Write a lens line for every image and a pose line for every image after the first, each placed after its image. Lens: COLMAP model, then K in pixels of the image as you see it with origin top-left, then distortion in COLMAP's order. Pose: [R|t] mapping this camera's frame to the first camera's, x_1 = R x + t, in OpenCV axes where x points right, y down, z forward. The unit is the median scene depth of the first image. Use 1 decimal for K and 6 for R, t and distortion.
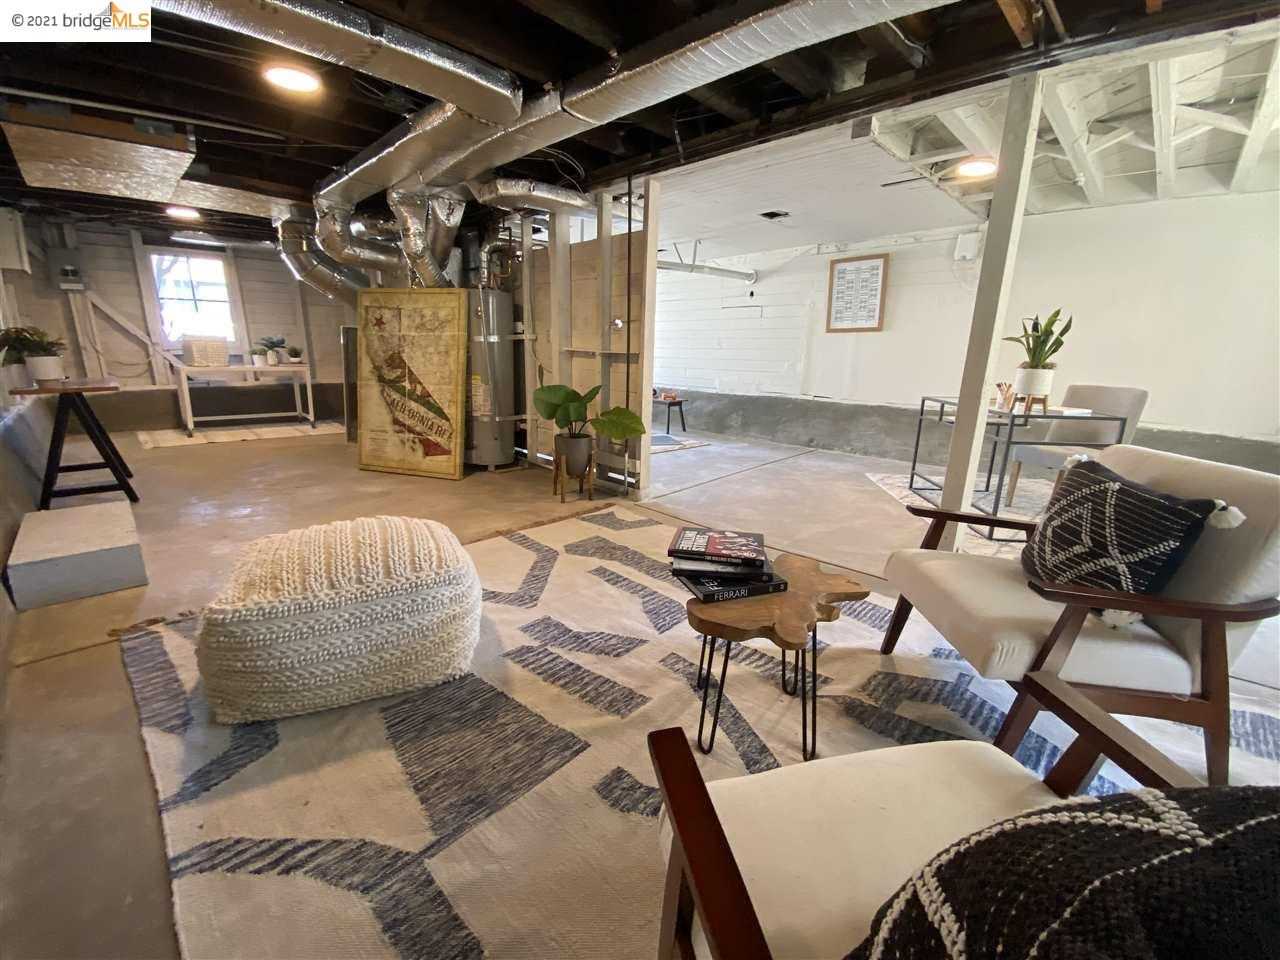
lens RADIAL K [[514.1, 0, 660.8], [0, 514.1, 490.9], [0, 0, 1]] dist [-0.001694, -0.010597]
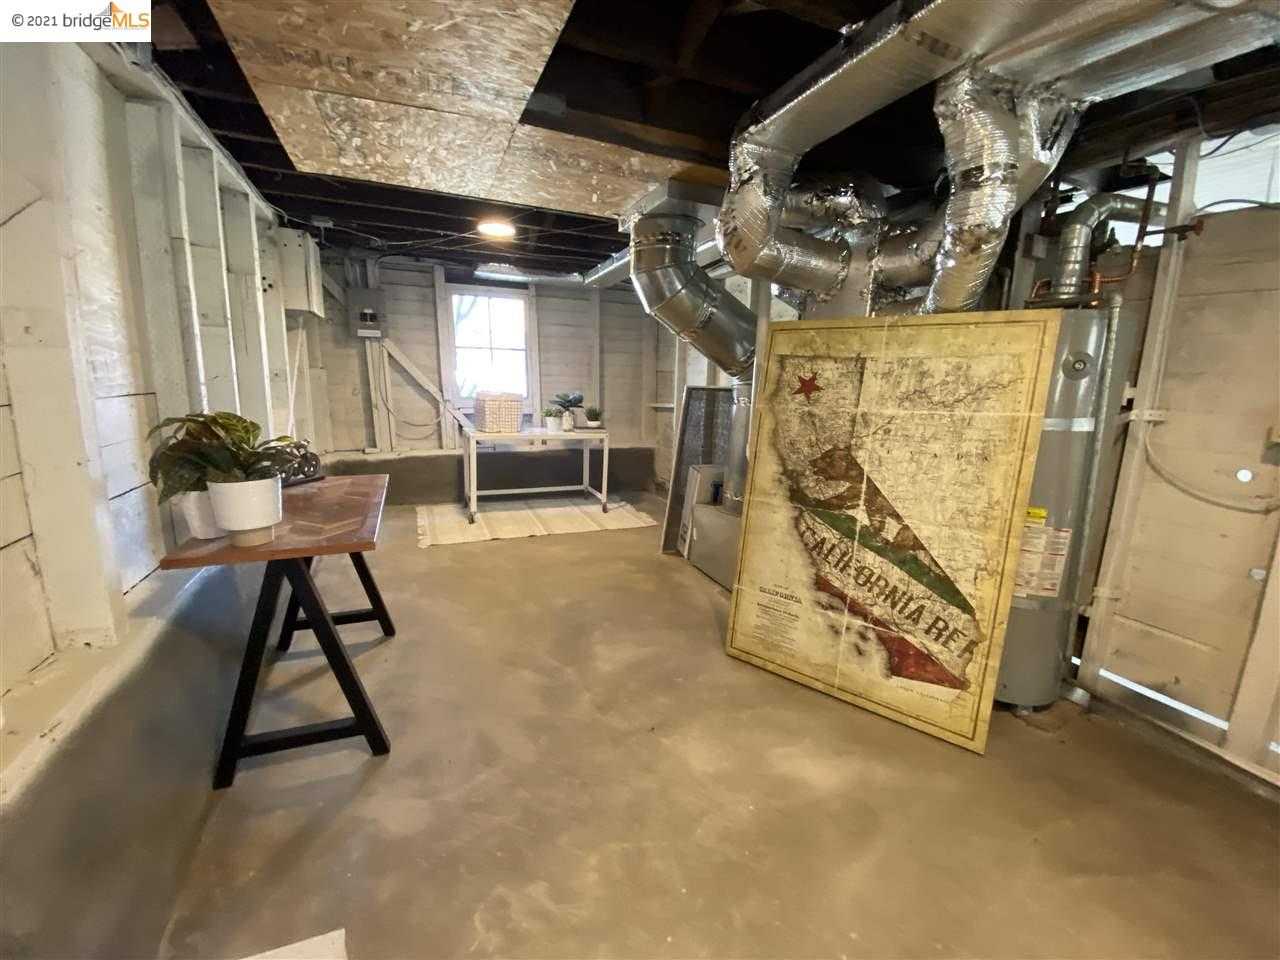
lens RADIAL K [[514.1, 0, 669.8], [0, 514.1, 495.0], [0, 0, 1]] dist [-0.001694, -0.010597]
pose [[0.934803, 0.071144, -0.347967, -0.485675], [-0.091528, 0.994896, -0.042475, -0.185800], [0.343169, 0.071555, 0.936544, 0.480693]]
